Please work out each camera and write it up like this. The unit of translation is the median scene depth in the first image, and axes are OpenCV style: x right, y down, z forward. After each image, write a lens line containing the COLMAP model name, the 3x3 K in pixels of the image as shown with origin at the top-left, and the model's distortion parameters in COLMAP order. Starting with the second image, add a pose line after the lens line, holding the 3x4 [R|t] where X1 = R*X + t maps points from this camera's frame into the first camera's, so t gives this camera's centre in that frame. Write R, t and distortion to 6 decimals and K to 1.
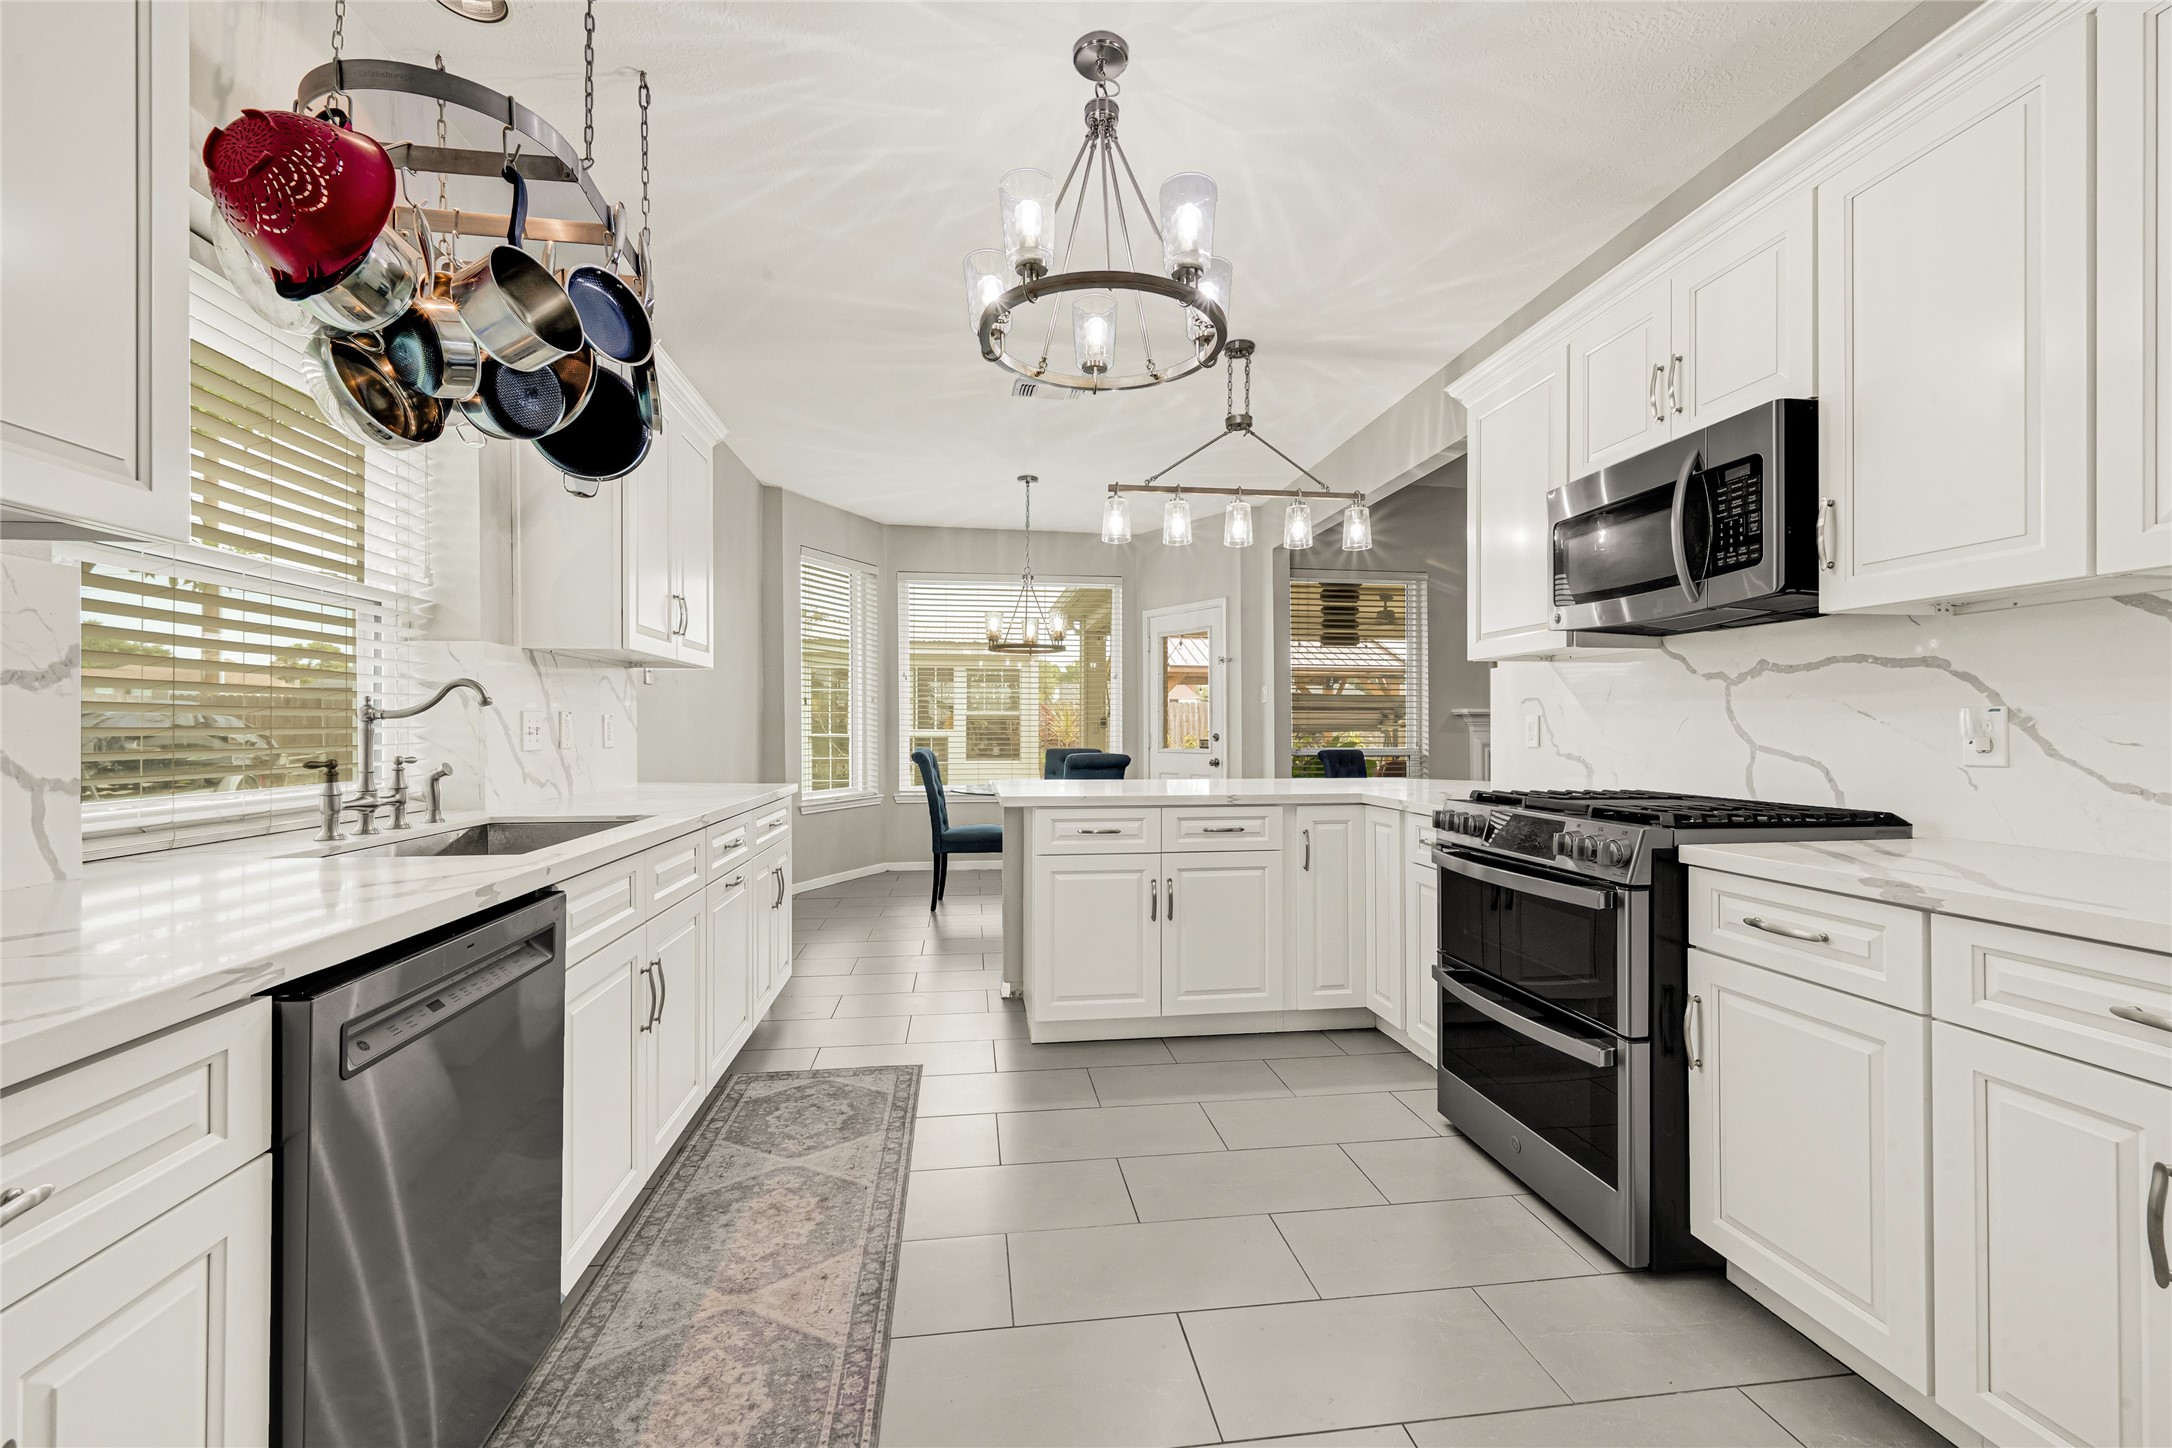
lens RADIAL K [[887.2, 0, 1086.3], [0, 887.2, 725.0], [0, 0, 1]] dist [0.003249, 0.000135]
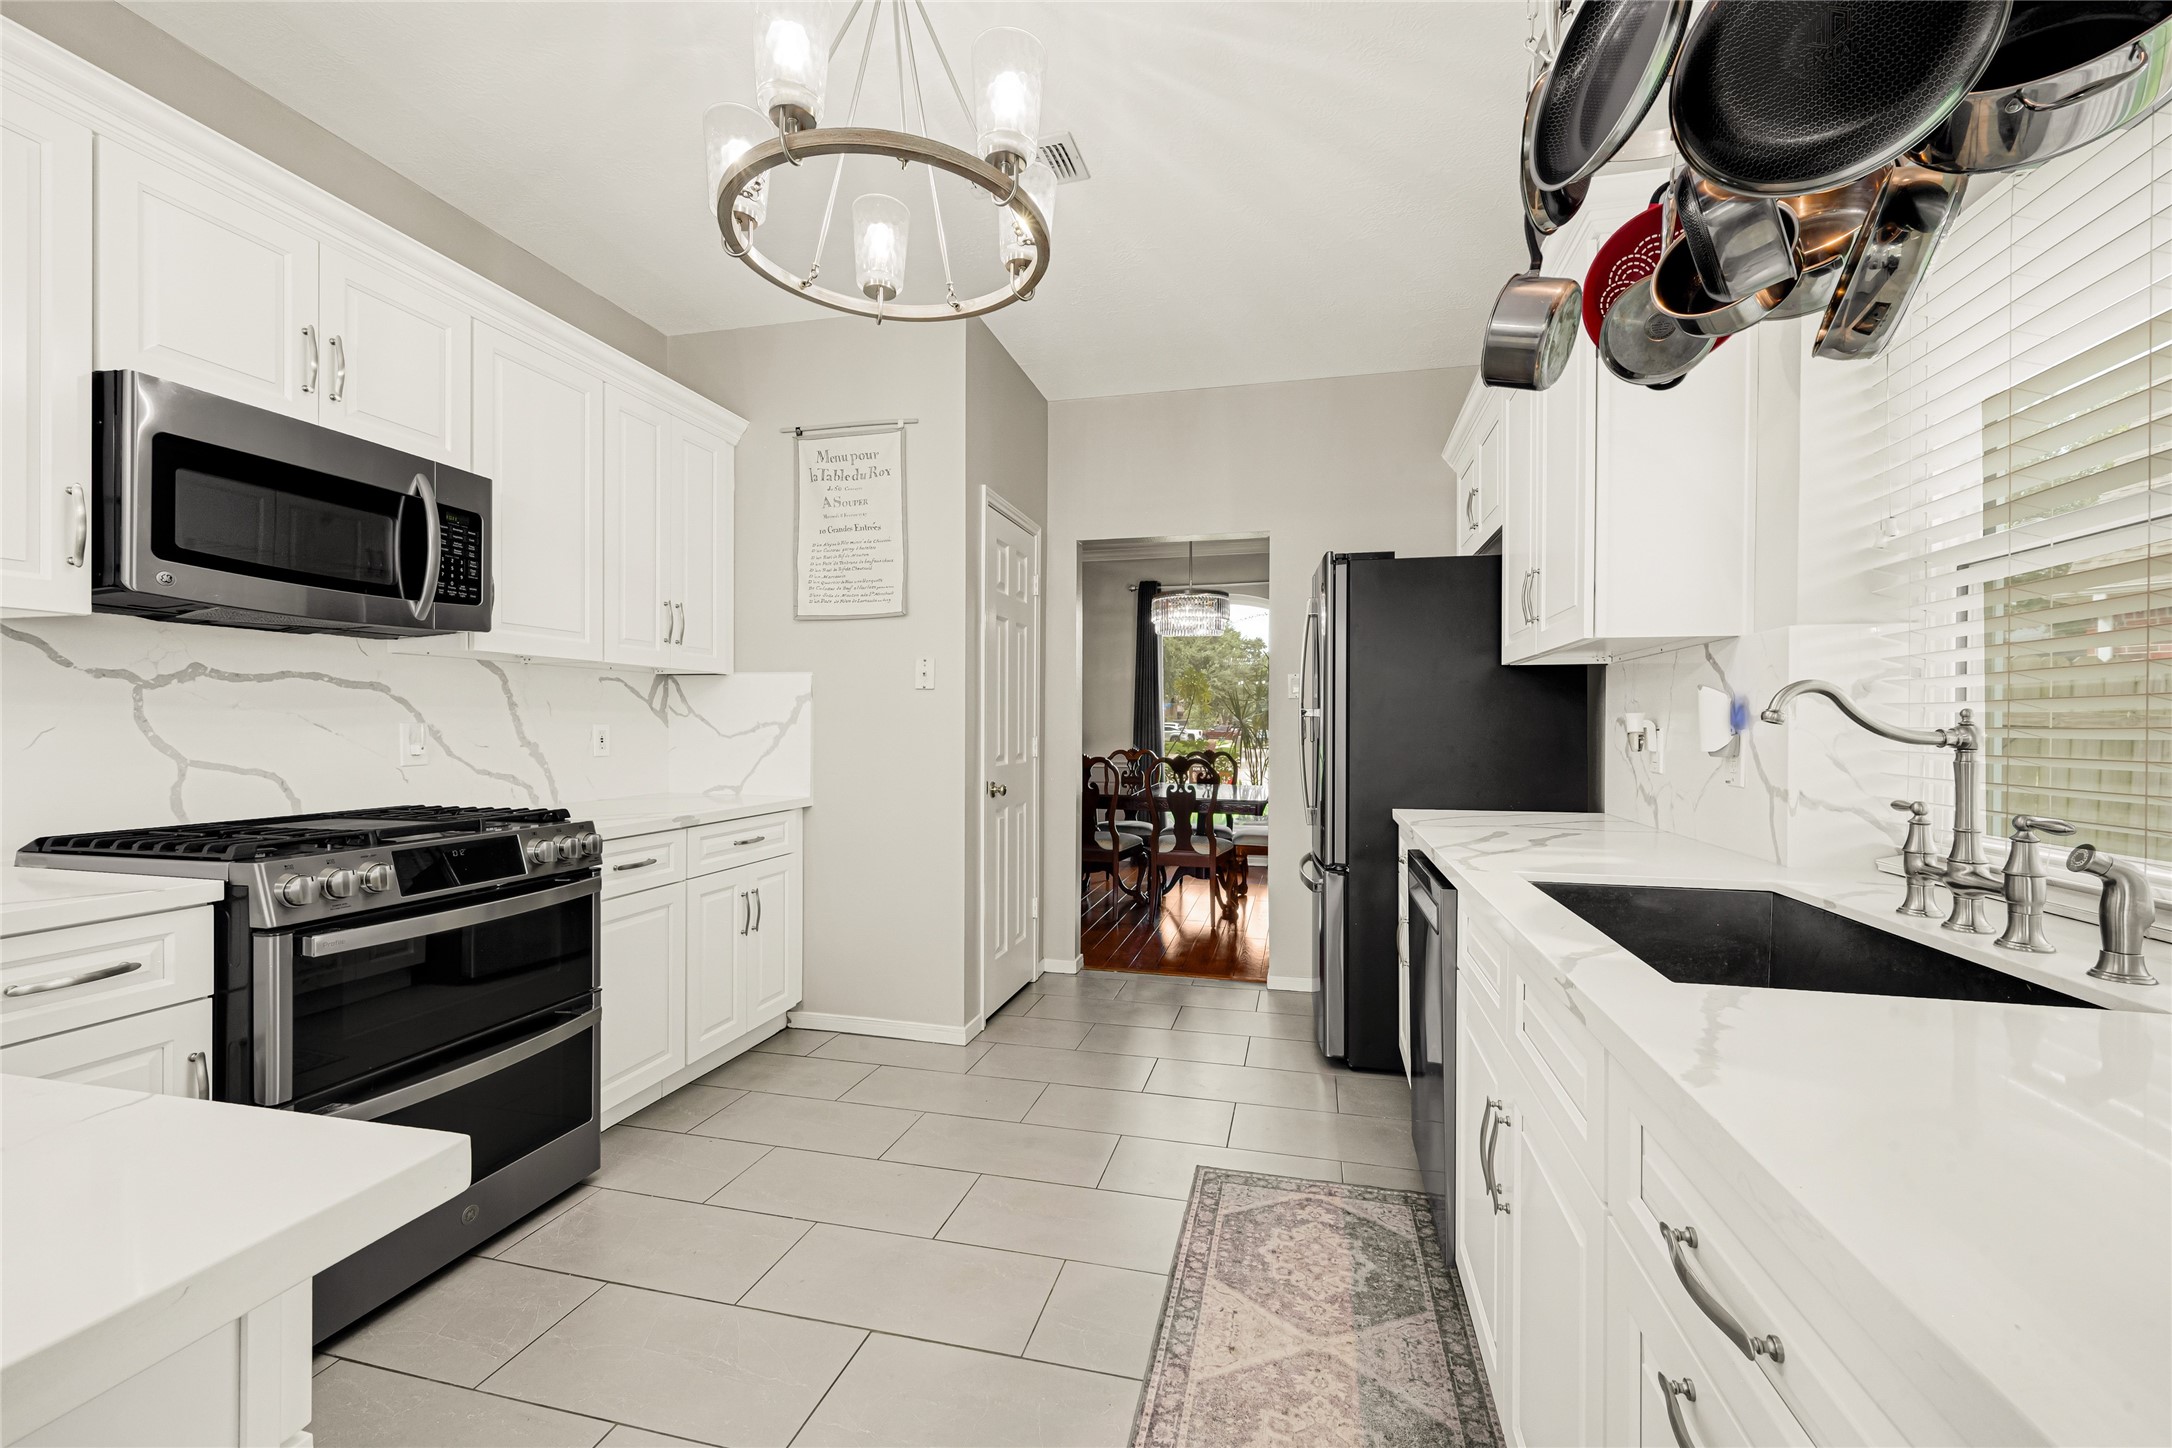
lens RADIAL K [[887.2, 0, 1086.2], [0, 887.2, 726.8], [0, 0, 1]] dist [0.003249, 0.000135]
pose [[-0.928062, -0.003915, 0.372405, -0.462348], [-0.005717, 0.999977, -0.003736, -0.014212], [-0.372381, -0.005596, -0.928063, 1.785010]]
